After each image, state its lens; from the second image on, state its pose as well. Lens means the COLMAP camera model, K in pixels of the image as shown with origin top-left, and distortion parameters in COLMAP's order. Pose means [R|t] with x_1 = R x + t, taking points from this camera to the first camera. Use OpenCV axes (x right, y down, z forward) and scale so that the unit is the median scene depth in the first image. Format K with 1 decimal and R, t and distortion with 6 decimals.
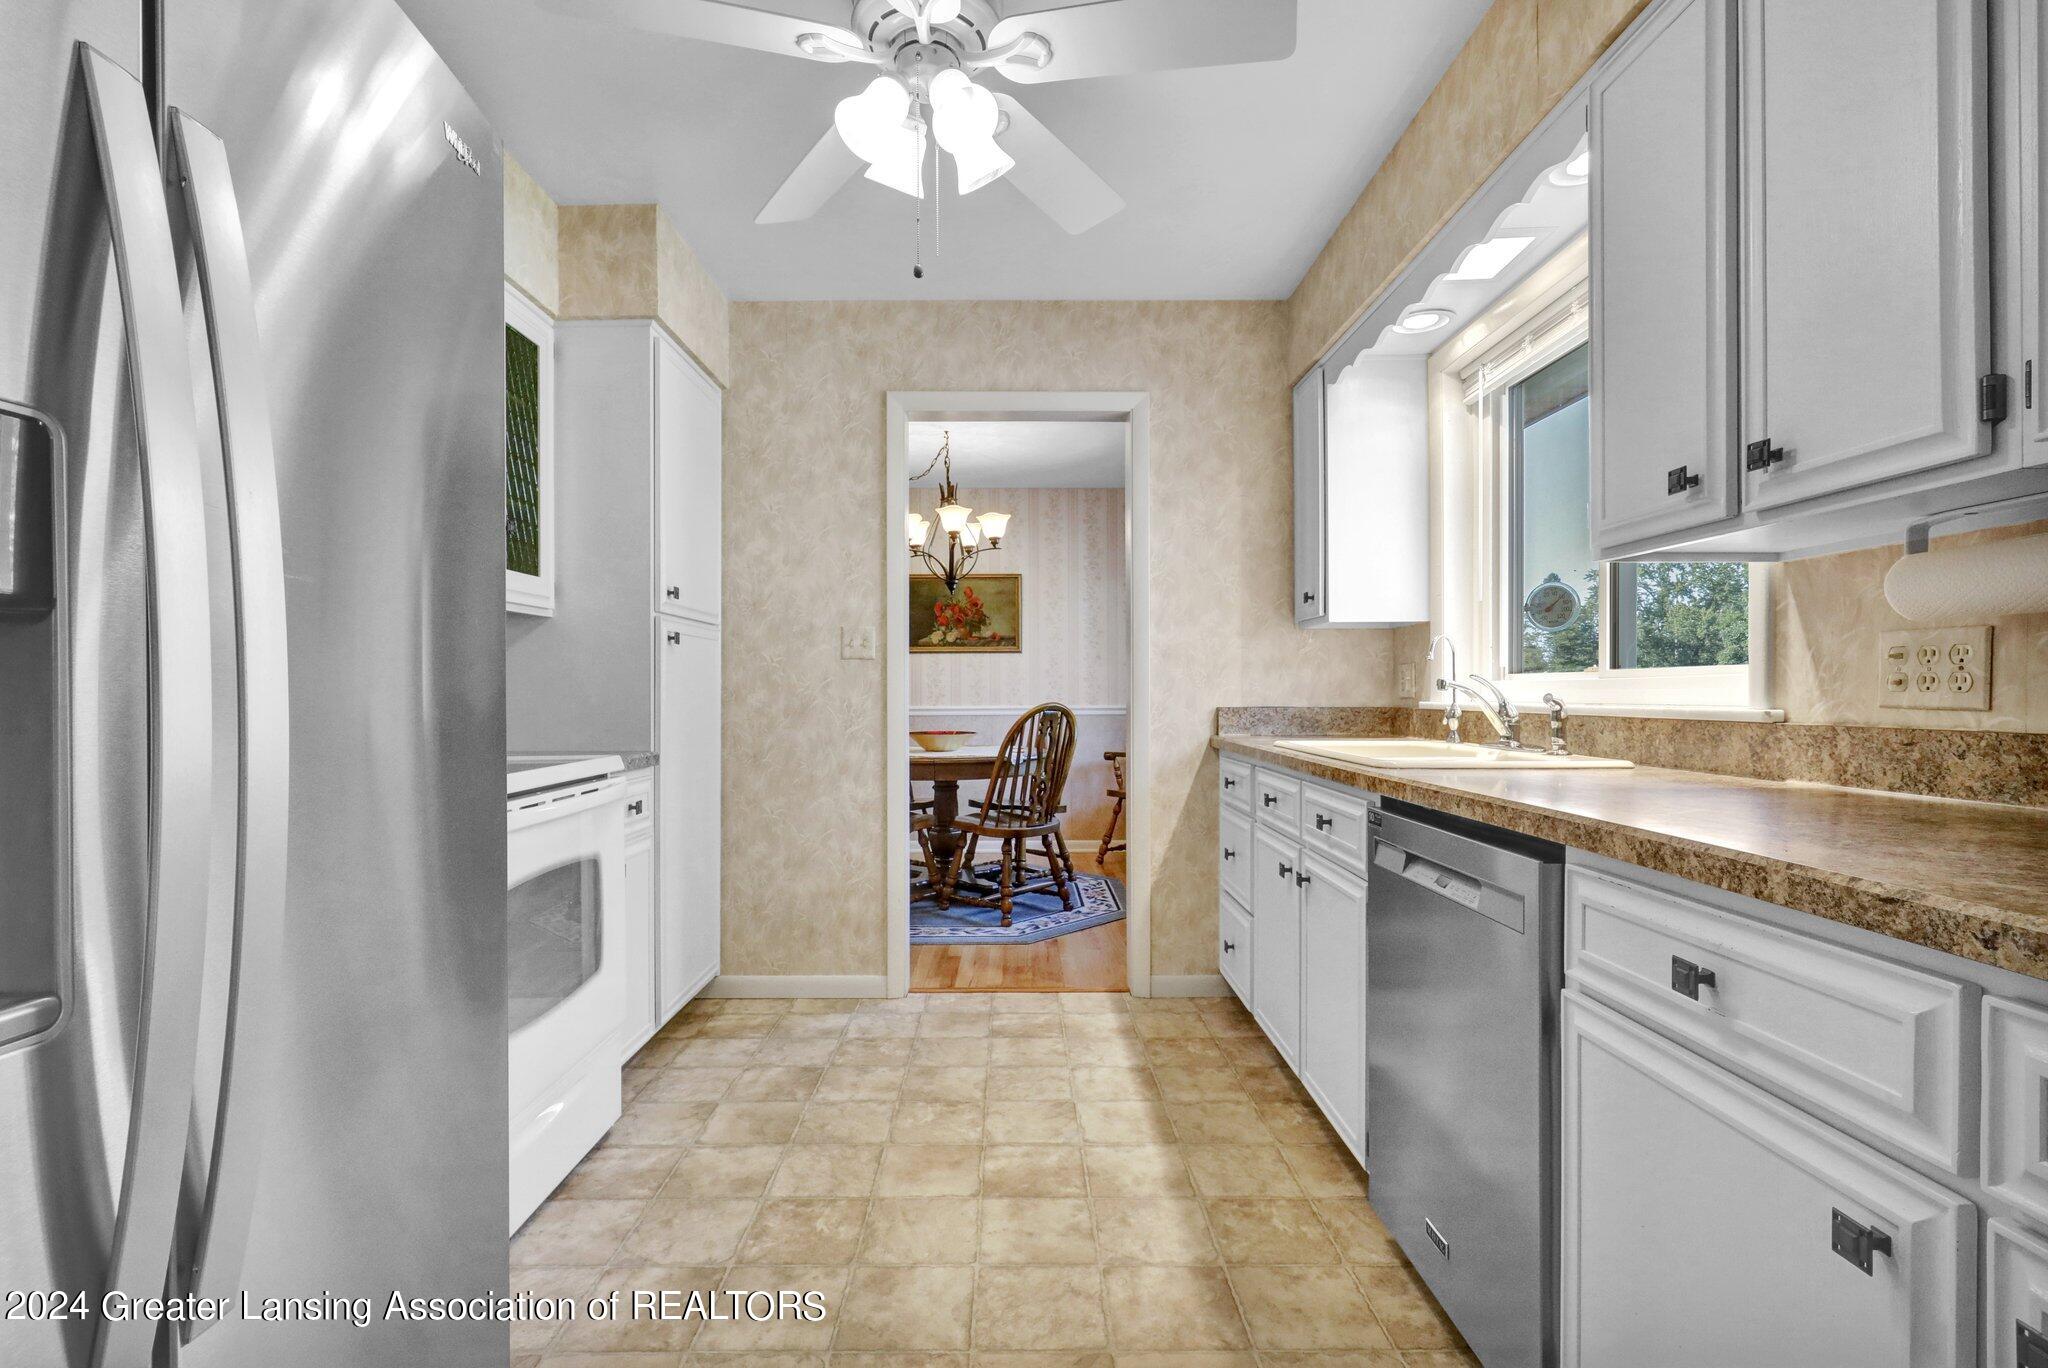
lens RADIAL K [[944.5, 0, 1017.3], [0, 944.5, 691.6], [0, 0, 1]] dist [0.002062, 0.000067]
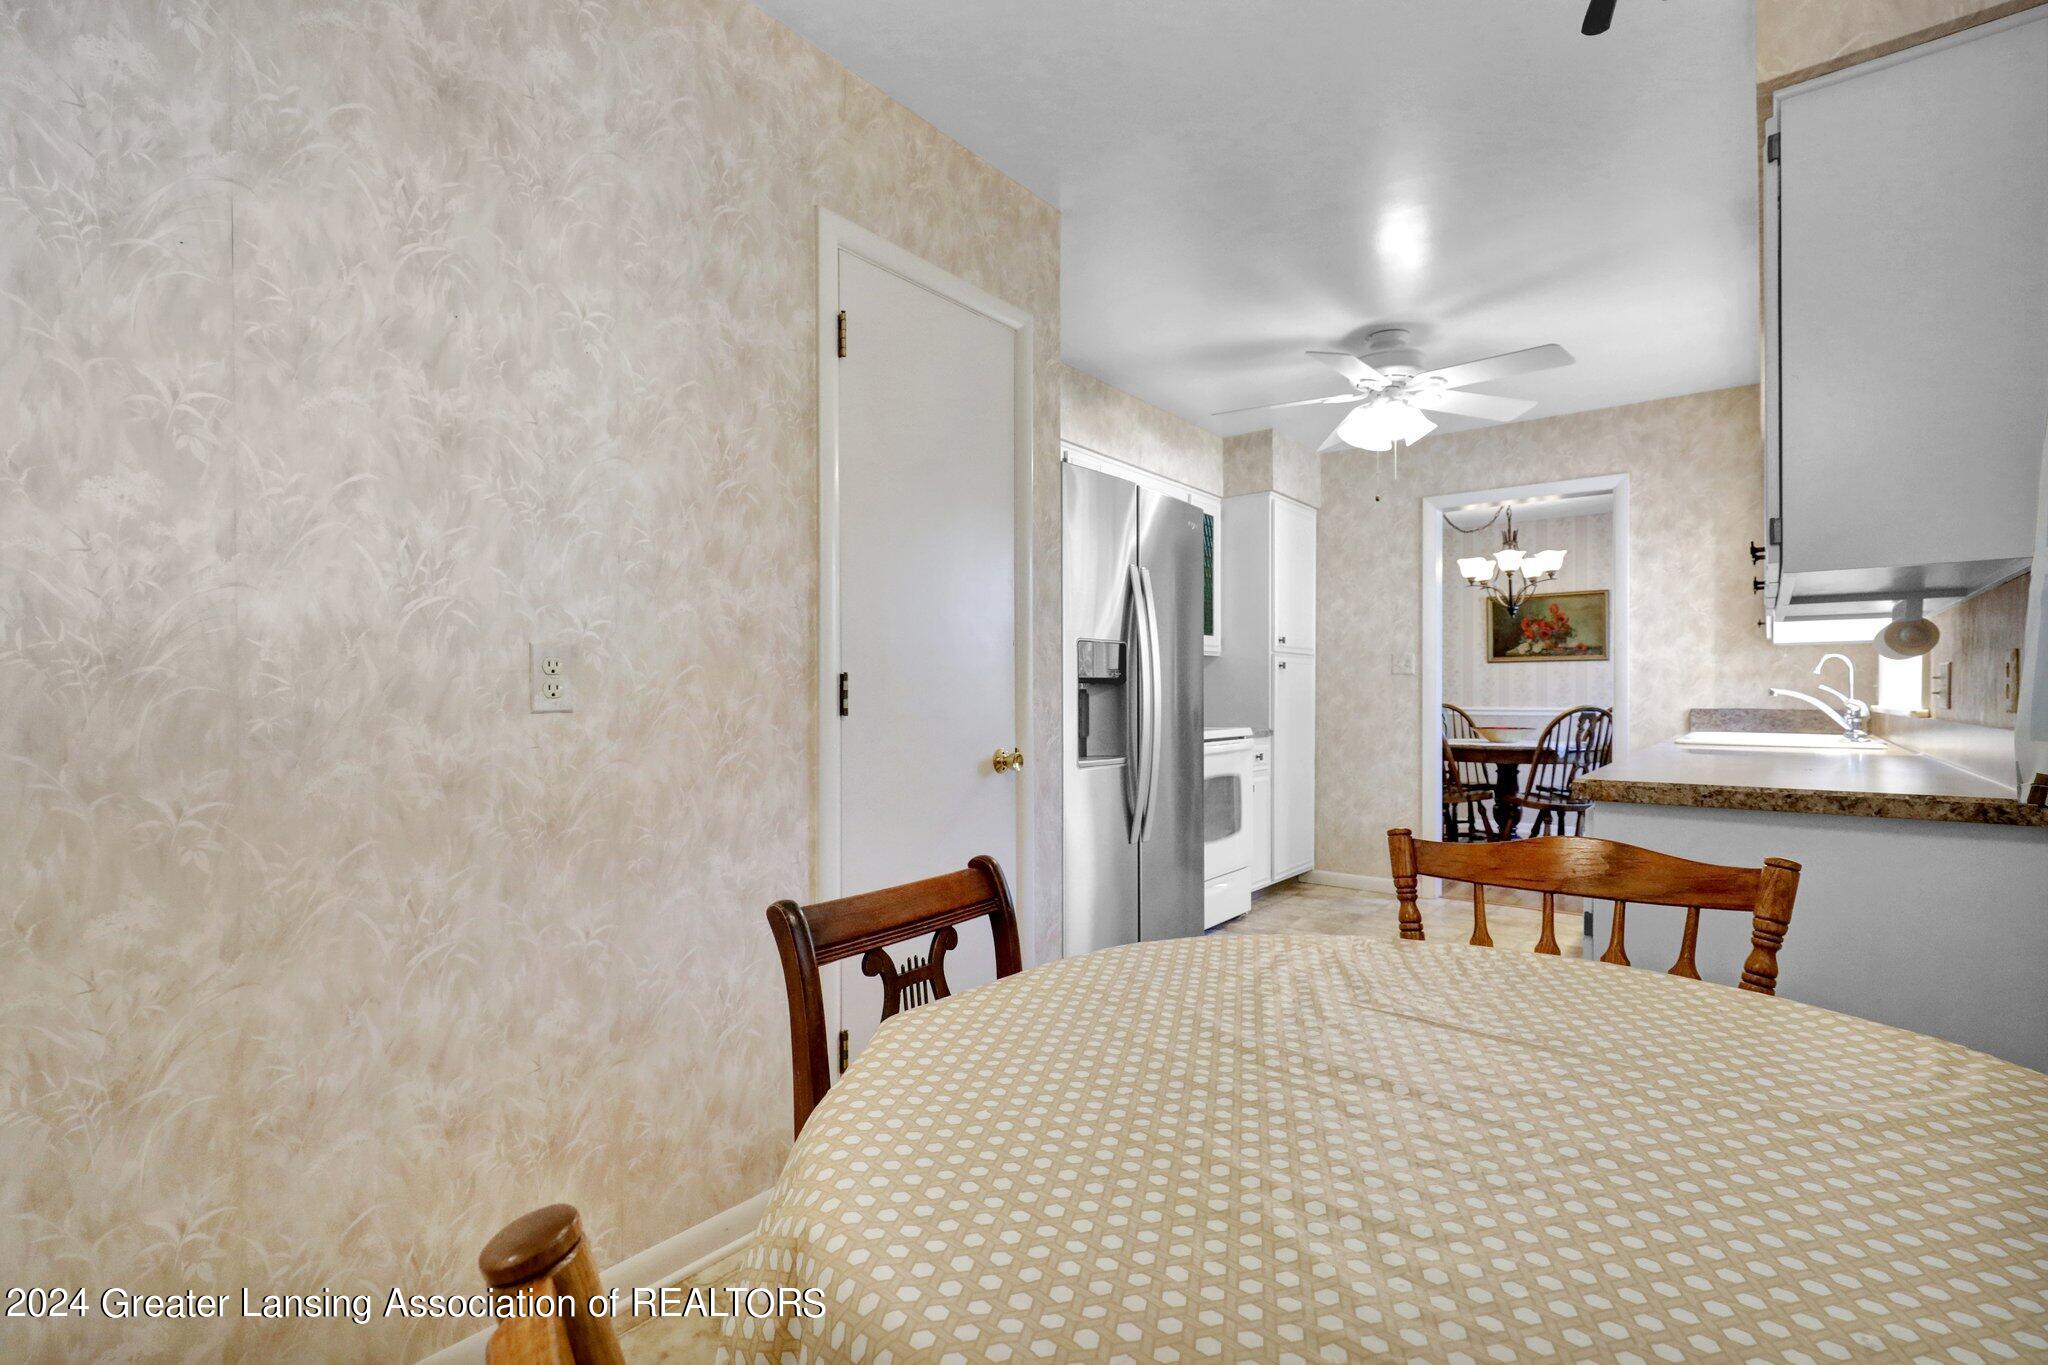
lens RADIAL K [[944.5, 0, 1014.6], [0, 944.5, 690.7], [0, 0, 1]] dist [0.002062, 0.000067]
pose [[0.783243, -0.001281, -0.621715, 0.303398], [-0.000990, 0.999994, -0.003308, -0.002962], [0.621715, 0.003206, 0.783237, -0.618387]]
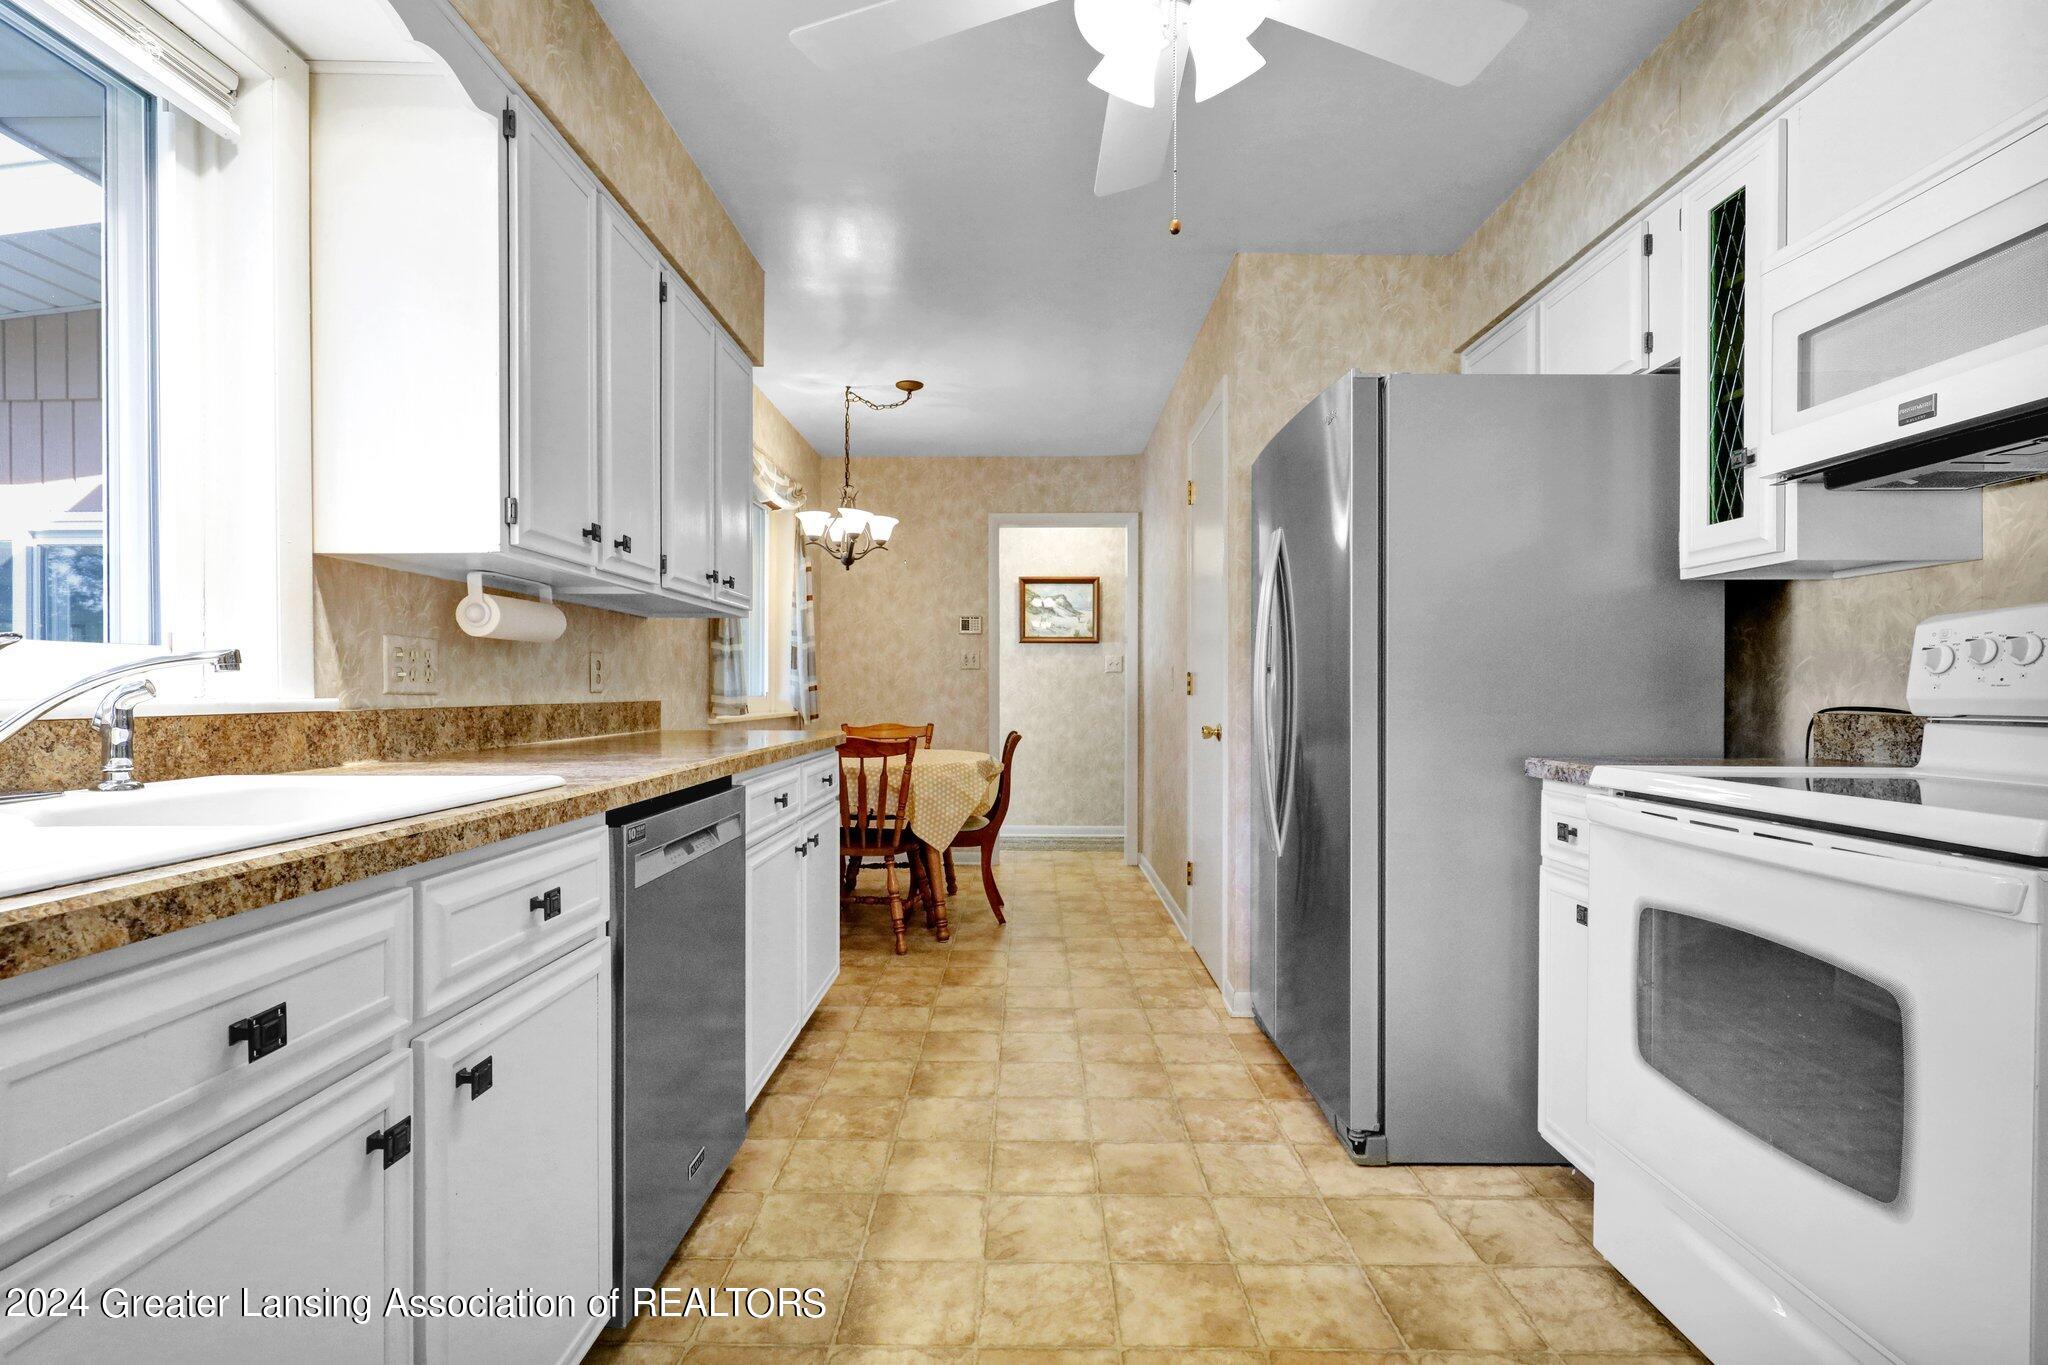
lens RADIAL K [[944.5, 0, 1022.2], [0, 944.5, 695.3], [0, 0, 1]] dist [0.002062, 0.000067]
pose [[-0.999904, -0.003608, 0.013413, 0.021545], [-0.003517, 0.999971, 0.006752, 0.004807], [-0.013437, 0.006704, -0.999887, 1.562852]]
